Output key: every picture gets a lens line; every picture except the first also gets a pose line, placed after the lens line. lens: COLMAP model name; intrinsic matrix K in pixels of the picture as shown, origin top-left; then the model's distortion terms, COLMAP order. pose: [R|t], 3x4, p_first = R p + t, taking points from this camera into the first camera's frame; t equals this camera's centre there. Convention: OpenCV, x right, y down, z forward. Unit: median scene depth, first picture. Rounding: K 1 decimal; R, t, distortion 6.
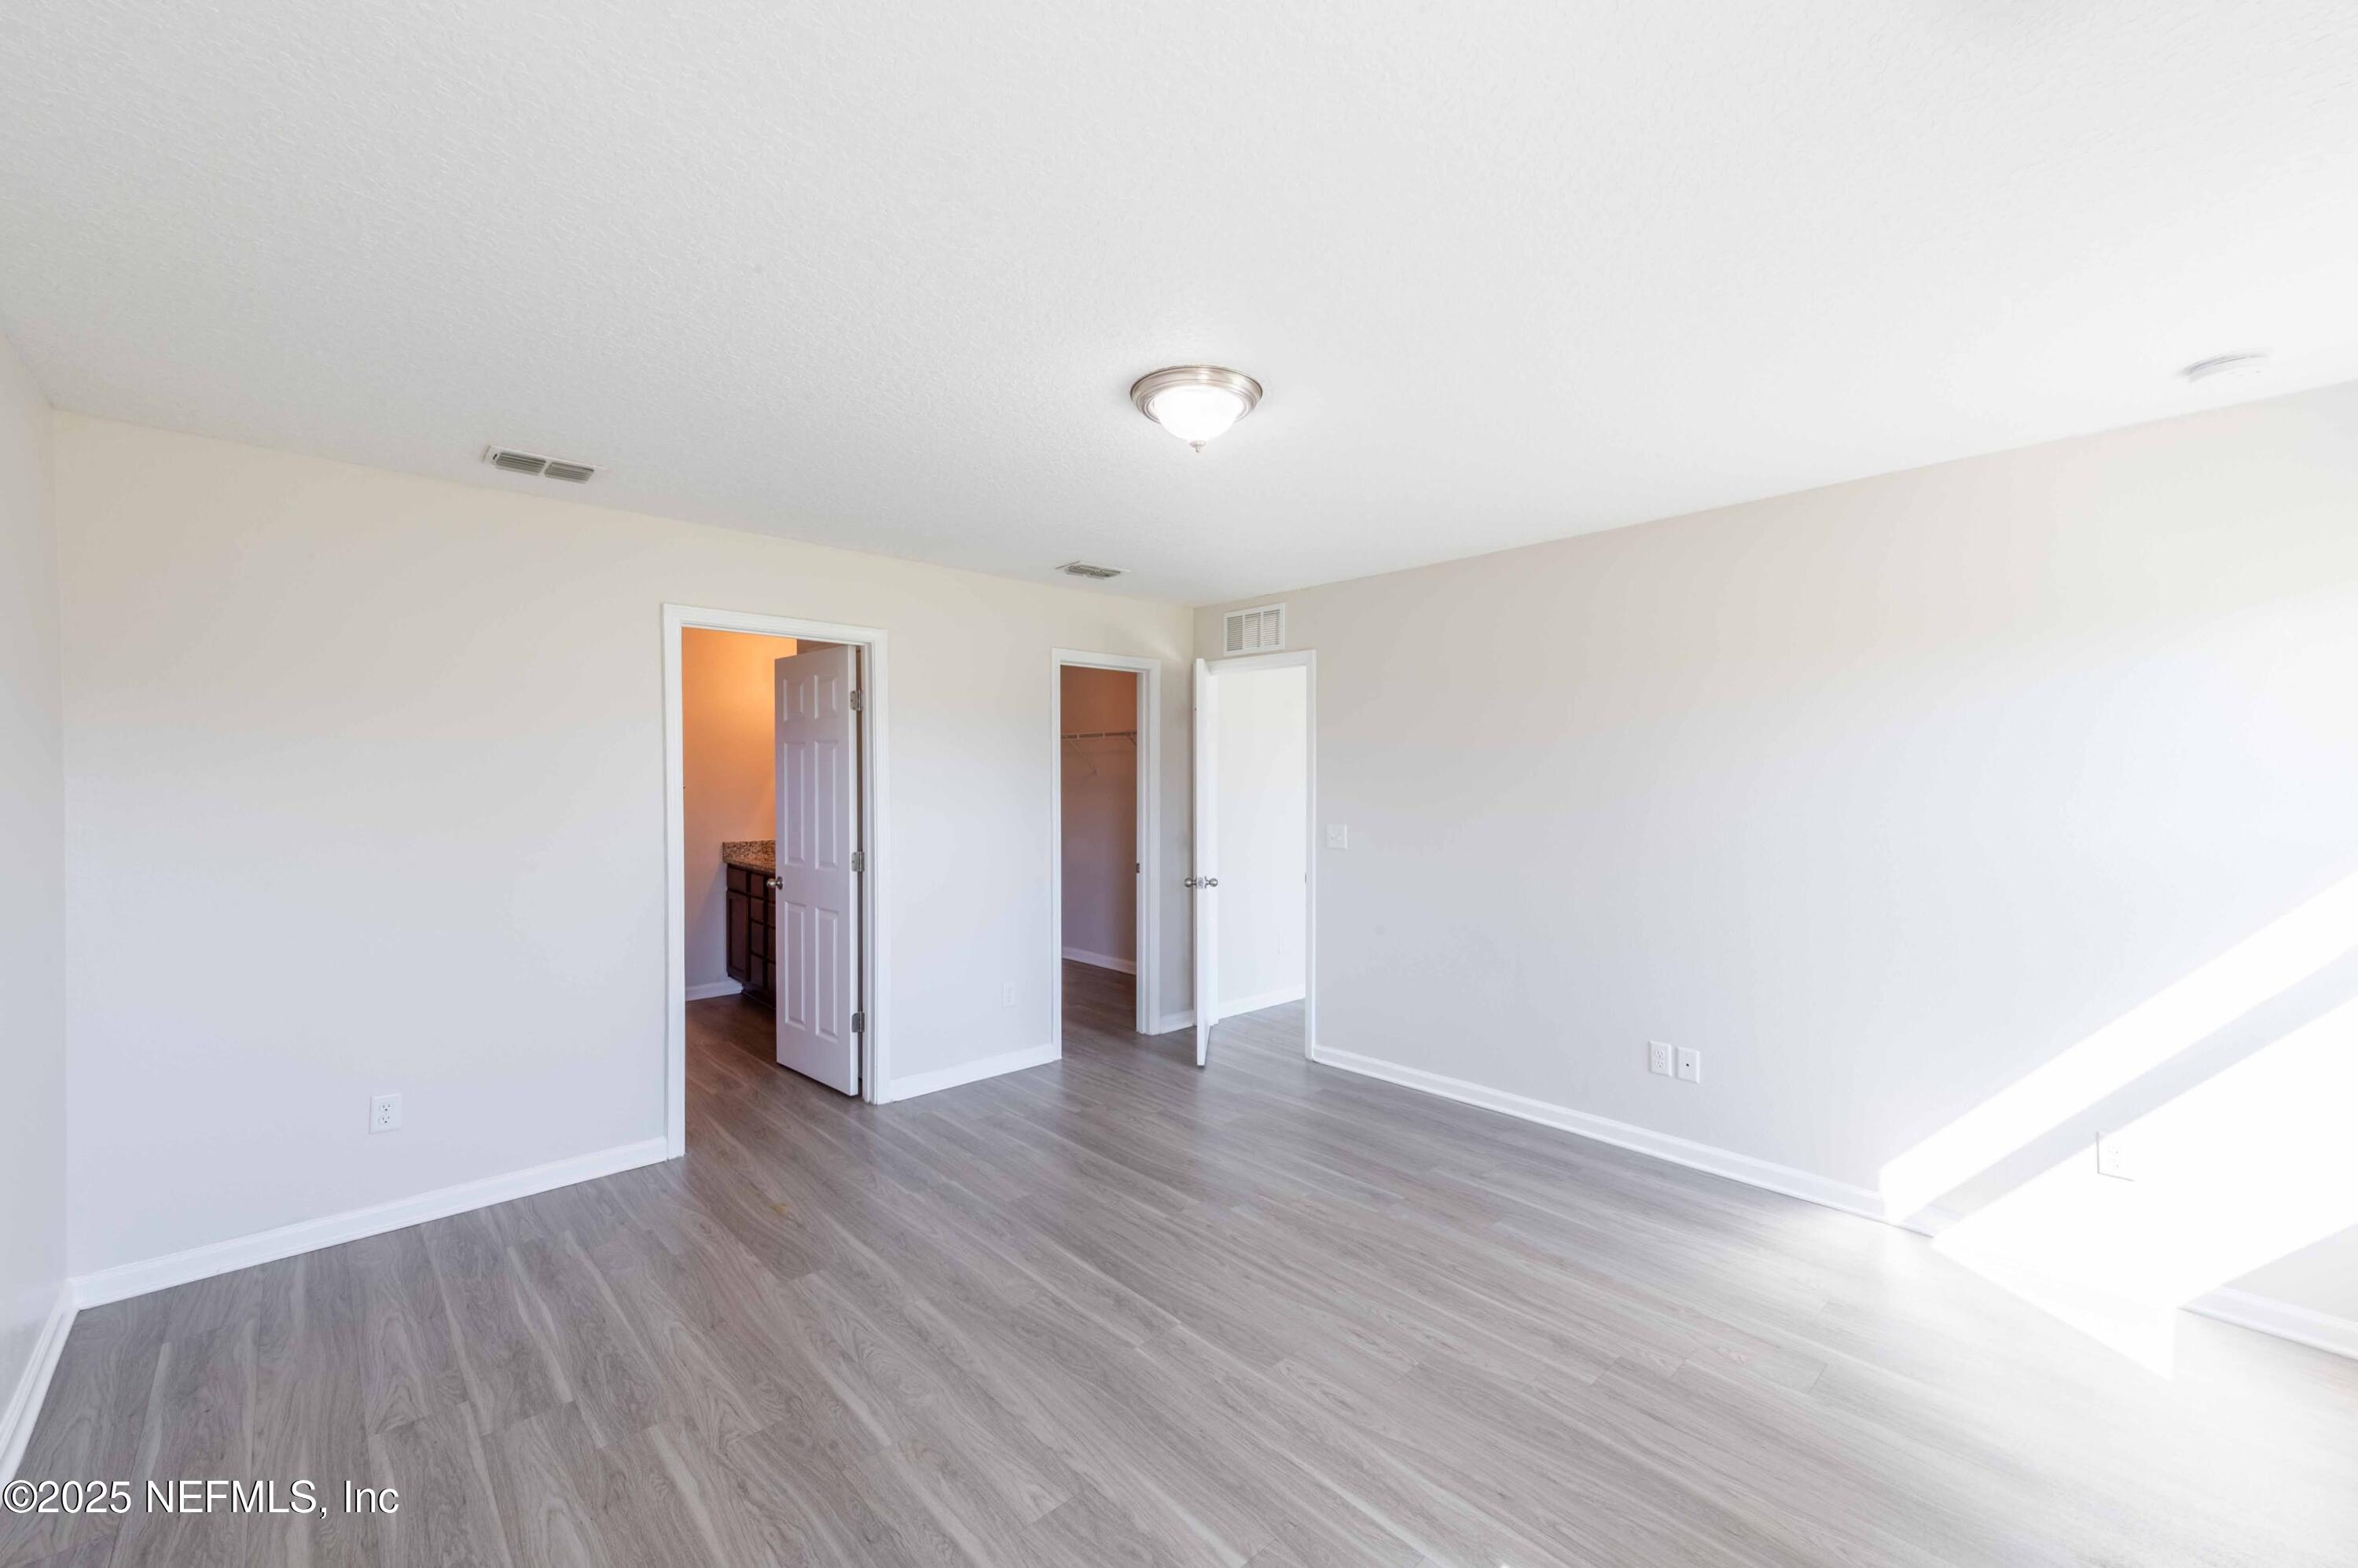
lens RADIAL K [[930.2, 0, 1183.0], [0, 930.2, 782.2], [0, 0, 1]] dist [0.000622, 0.000036]
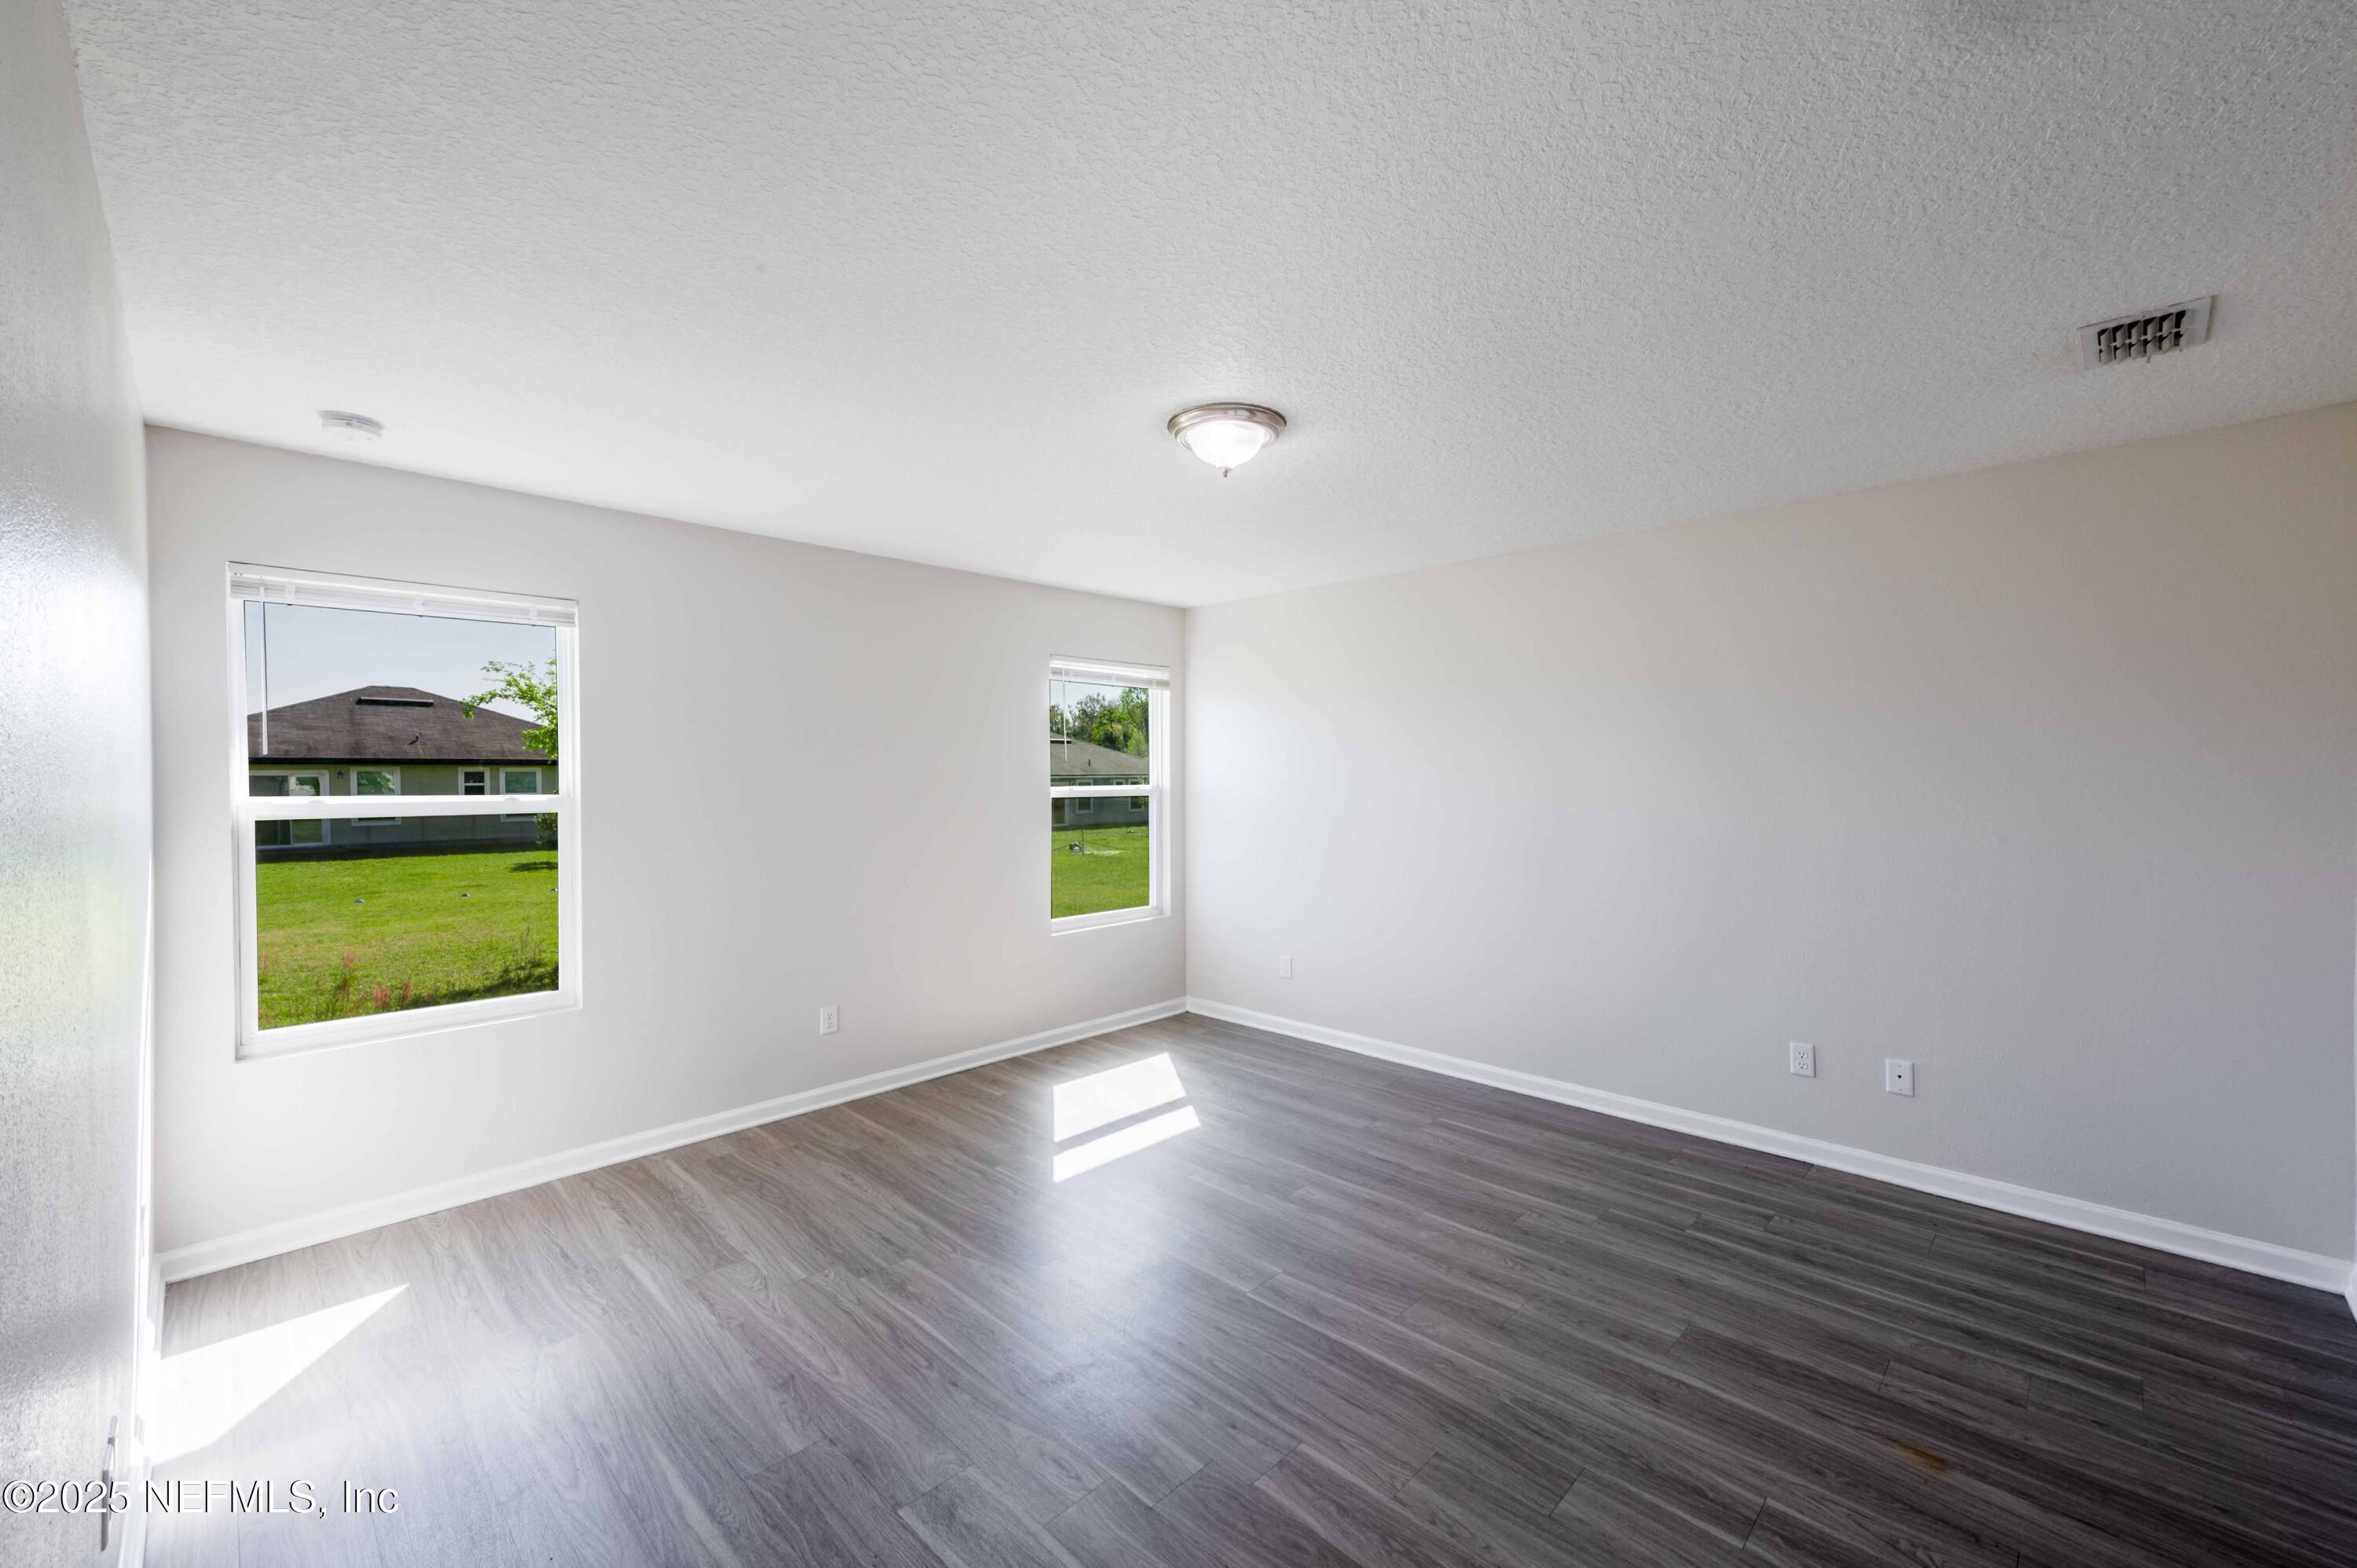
lens RADIAL K [[929.7, 0, 1176.6], [0, 929.7, 783.9], [0, 0, 1]] dist [0.000622, 0.000036]
pose [[-0.999226, 0.004782, -0.039047, 0.113546], [0.004321, 0.999920, 0.011903, -0.002659], [0.039100, 0.011725, -0.999166, 2.018948]]
